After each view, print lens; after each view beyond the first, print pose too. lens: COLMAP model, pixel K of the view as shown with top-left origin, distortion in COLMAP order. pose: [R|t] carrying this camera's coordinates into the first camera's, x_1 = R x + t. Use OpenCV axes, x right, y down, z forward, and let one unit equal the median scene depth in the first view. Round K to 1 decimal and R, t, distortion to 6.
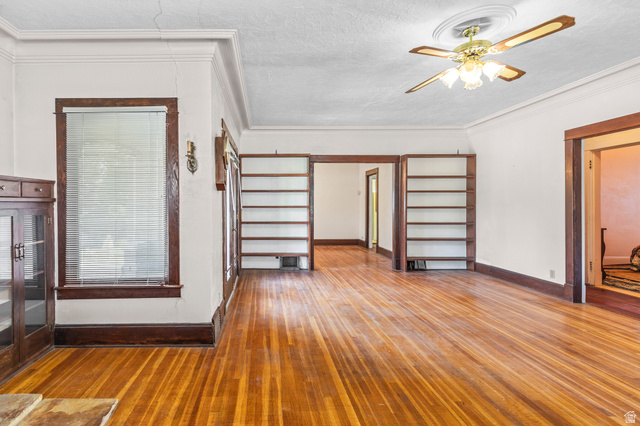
lens RADIAL K [[320.1, 0, 259.0], [0, 320.1, 206.6], [0, 0, 1]] dist [-0.000128, 0.001347]
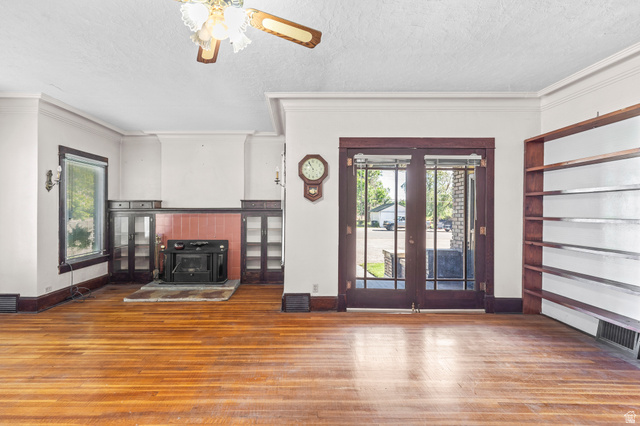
lens RADIAL K [[296.8, 0, 292.8], [0, 296.8, 212.4], [0, 0, 1]] dist [0.003902, -0.001489]
pose [[-0.007947, 0.007808, -0.999938, 1.046193], [-0.014815, 0.999859, 0.007925, -0.017605], [0.999859, 0.014877, -0.007830, 0.937776]]
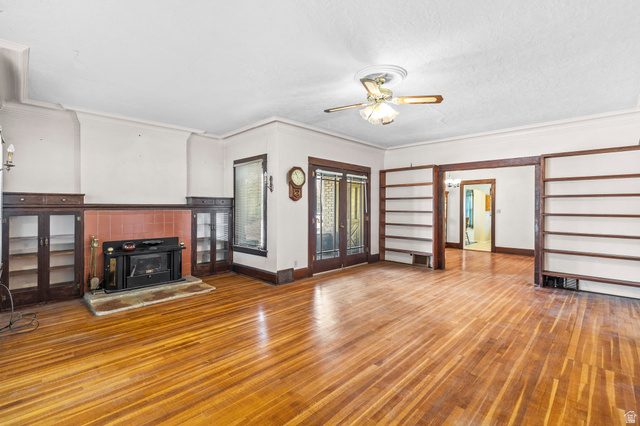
lens RADIAL K [[296.8, 0, 312.6], [0, 296.8, 207.0], [0, 0, 1]] dist [0.003902, -0.001489]
pose [[0.705026, 0.001789, -0.709180, 1.081647], [-0.011781, 0.999888, -0.009189, -0.004671], [0.709084, 0.014833, 0.704968, -0.057120]]
